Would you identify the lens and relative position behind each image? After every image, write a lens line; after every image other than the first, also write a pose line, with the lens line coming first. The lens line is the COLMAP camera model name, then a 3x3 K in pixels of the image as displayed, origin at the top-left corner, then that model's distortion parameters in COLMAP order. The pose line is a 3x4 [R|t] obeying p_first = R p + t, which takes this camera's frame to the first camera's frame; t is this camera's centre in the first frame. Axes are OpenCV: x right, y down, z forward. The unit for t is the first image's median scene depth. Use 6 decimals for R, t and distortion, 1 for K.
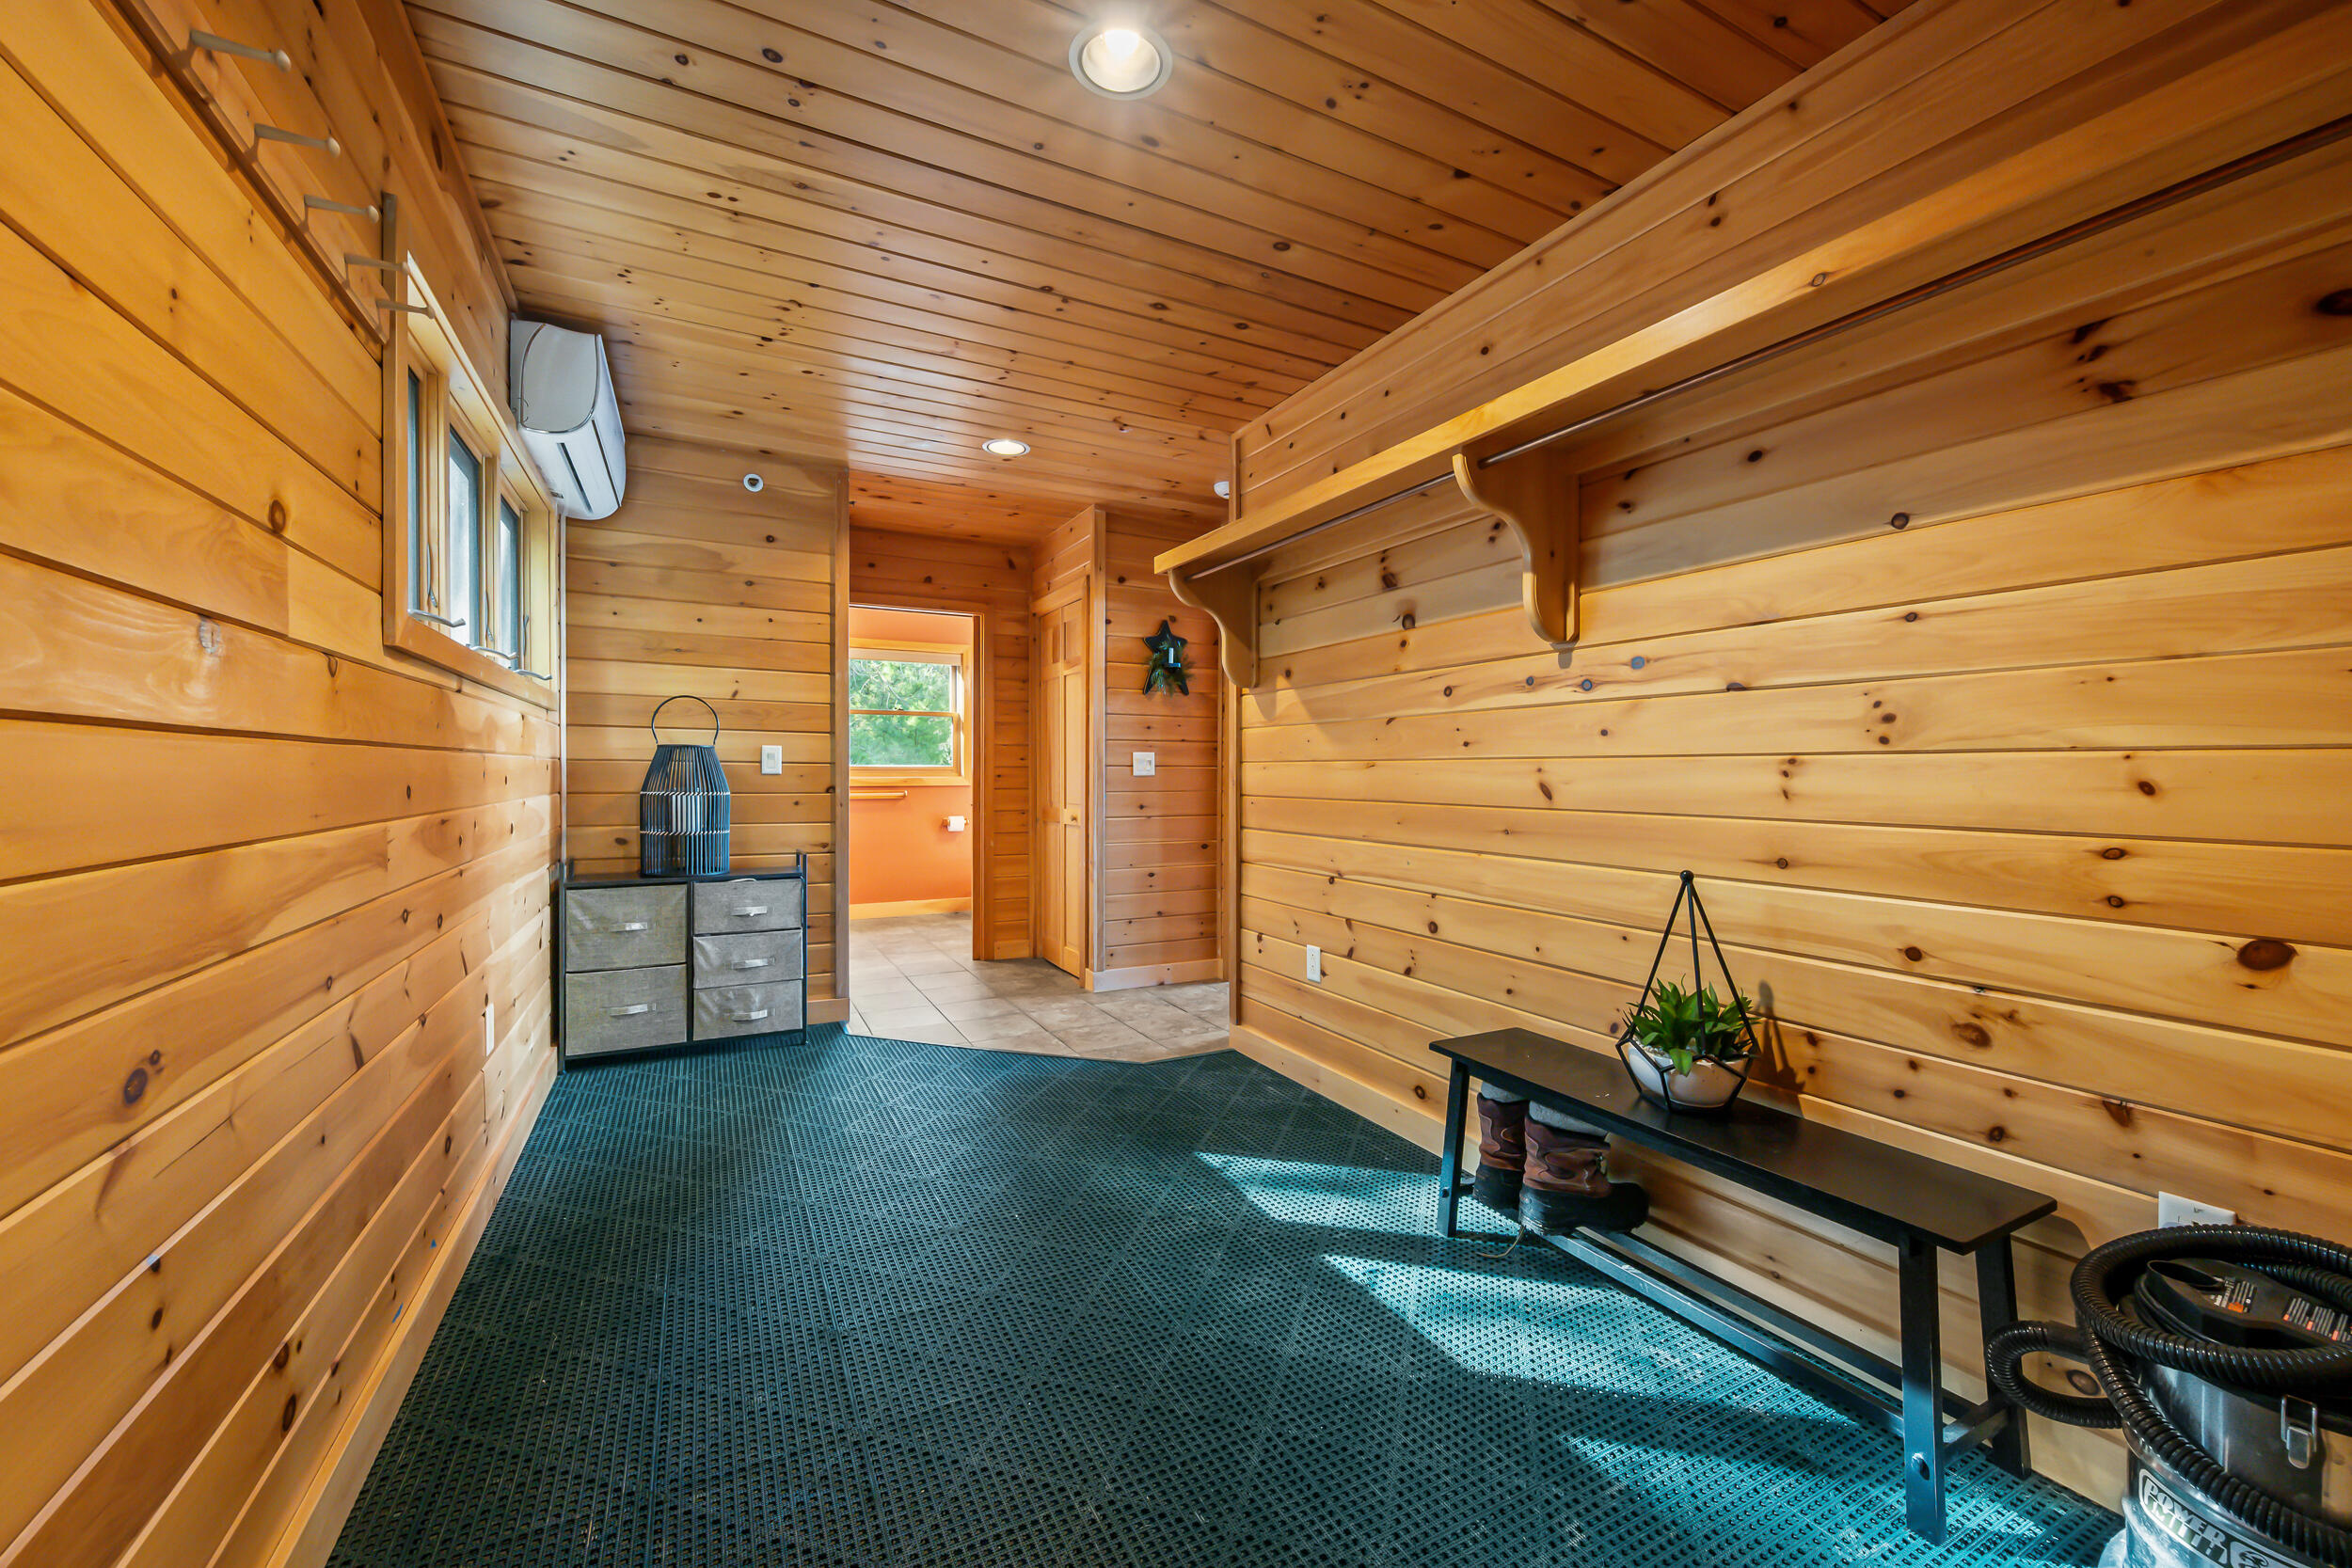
lens RADIAL K [[926.1, 0, 1175.0], [0, 926.1, 763.7], [0, 0, 1]] dist [0.003519, -0.000202]
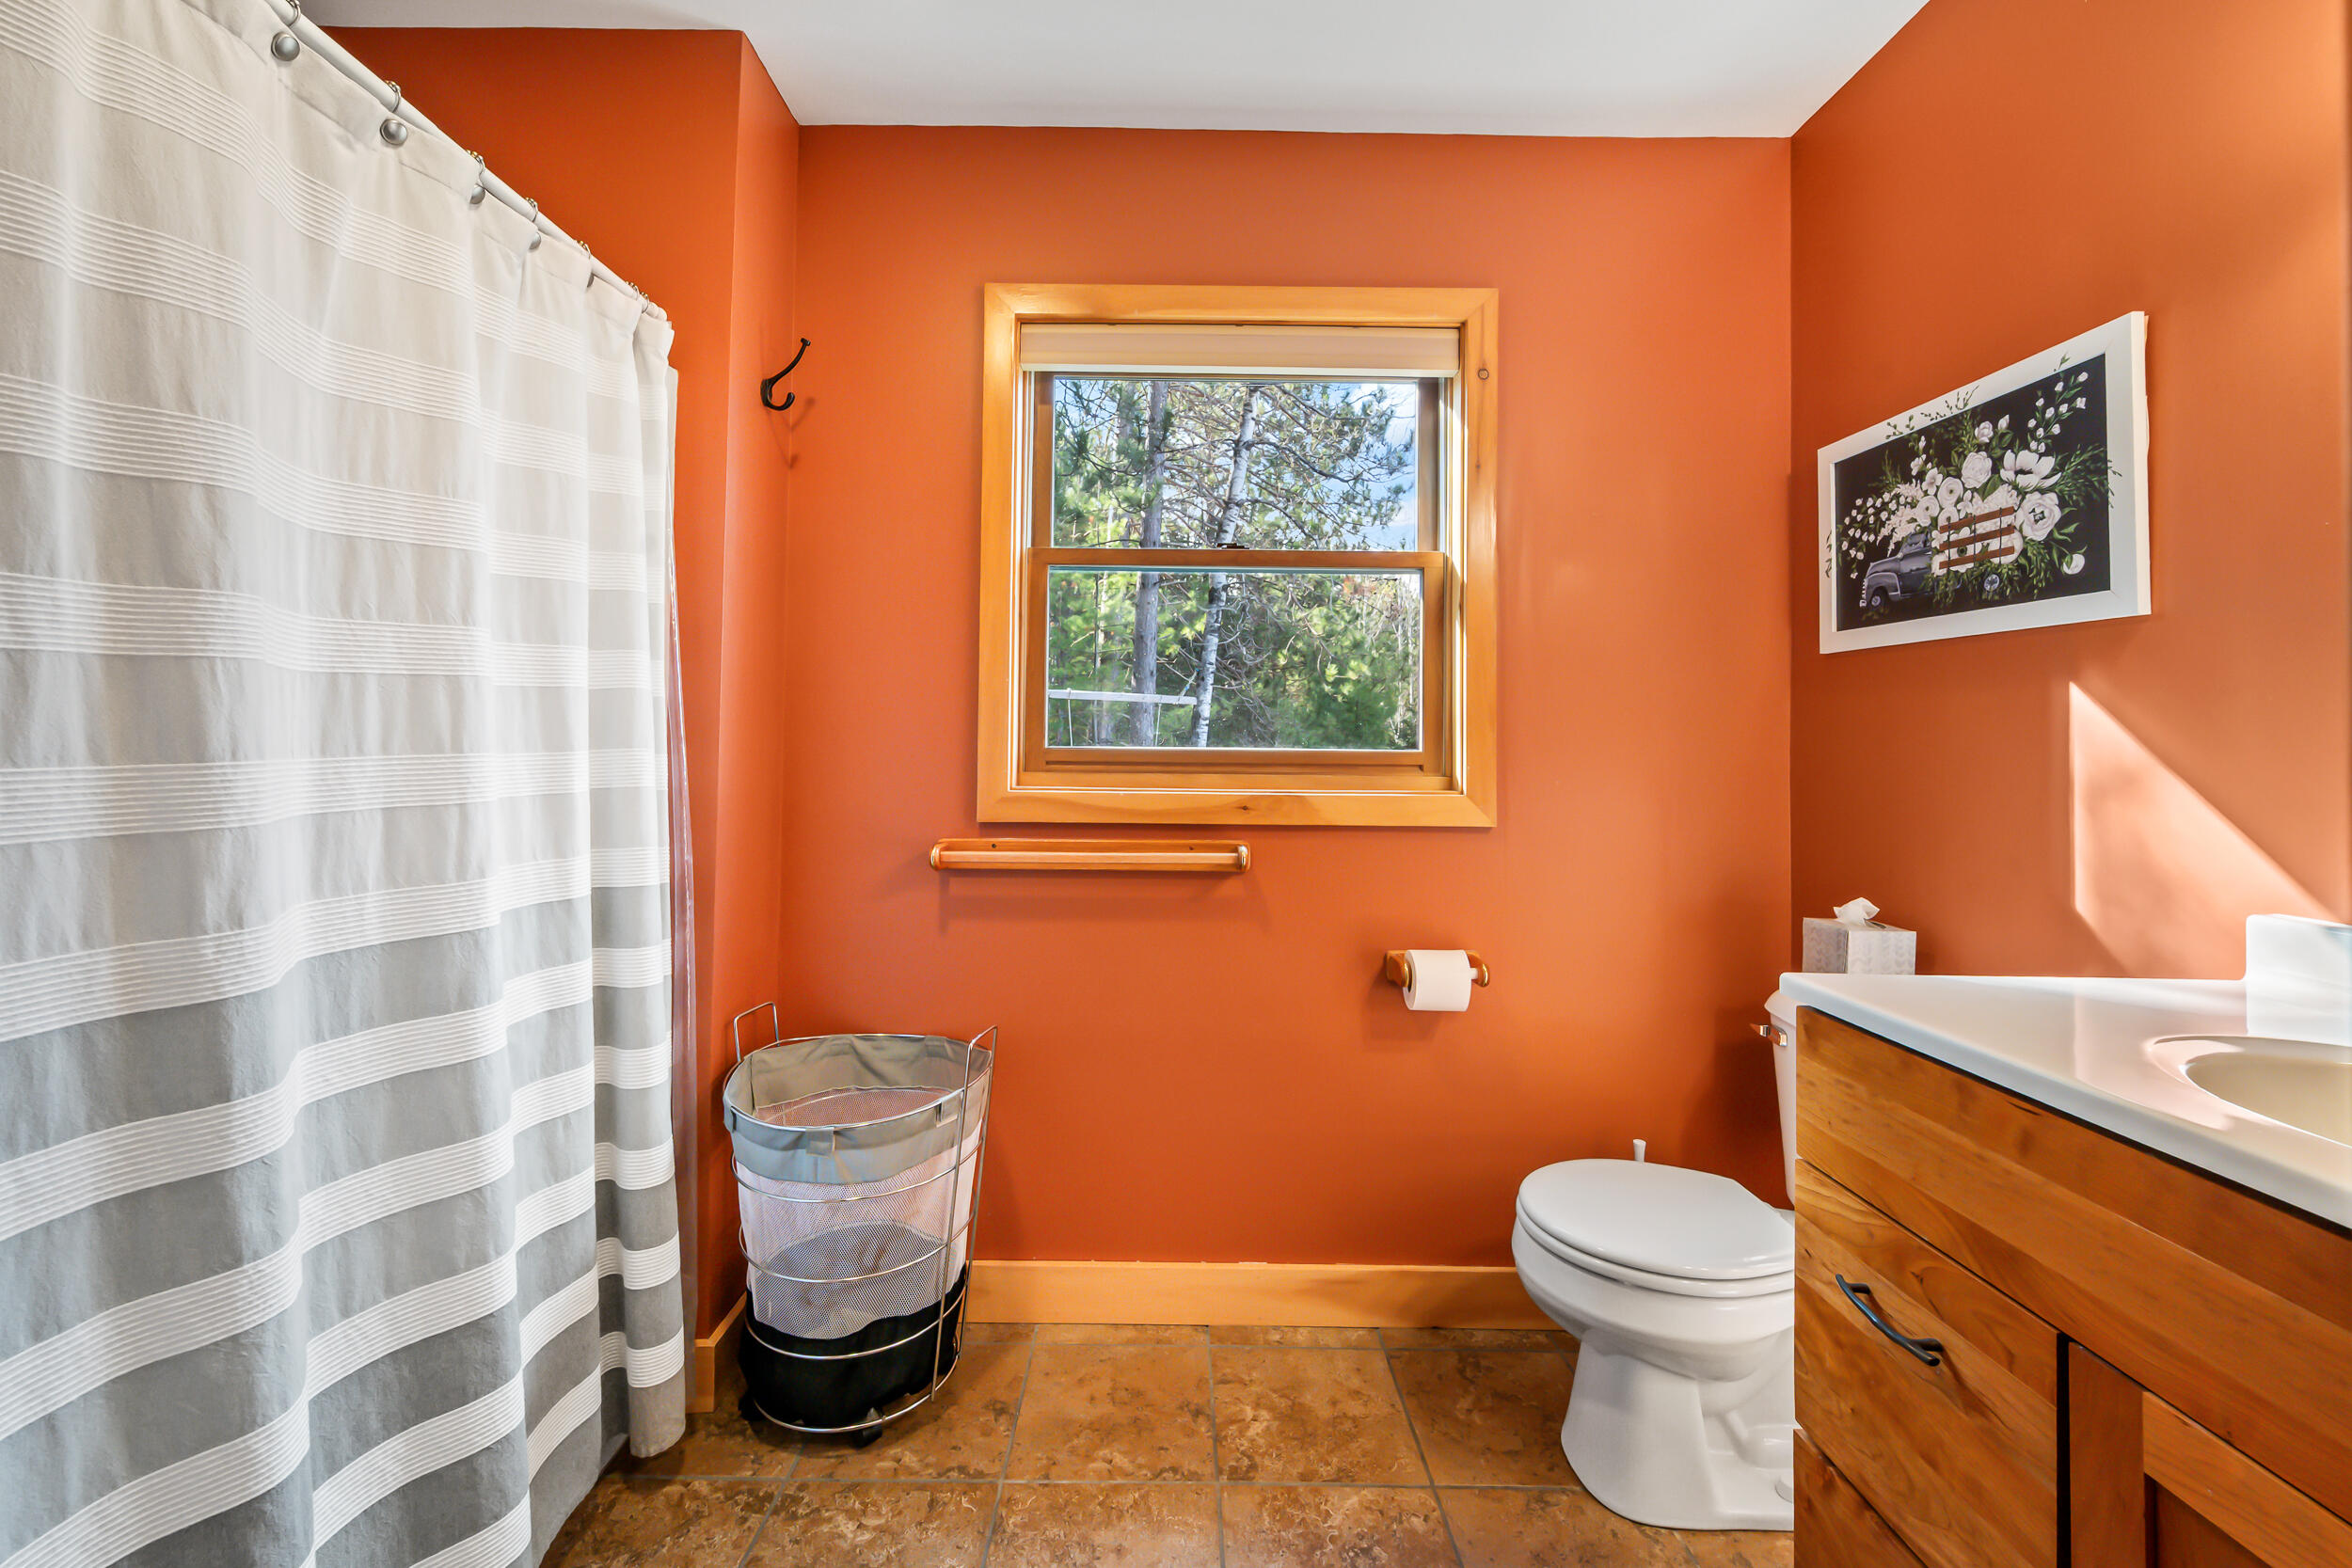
lens RADIAL K [[919.6, 0, 1178.2], [0, 919.6, 742.6], [0, 0, 1]] dist [-0.000956, -0.000061]
pose [[0.890568, 0.005177, -0.454820, -0.181250], [-0.005872, 0.999983, -0.000116, -0.003652], [0.454812, 0.002773, 0.890583, 0.727394]]
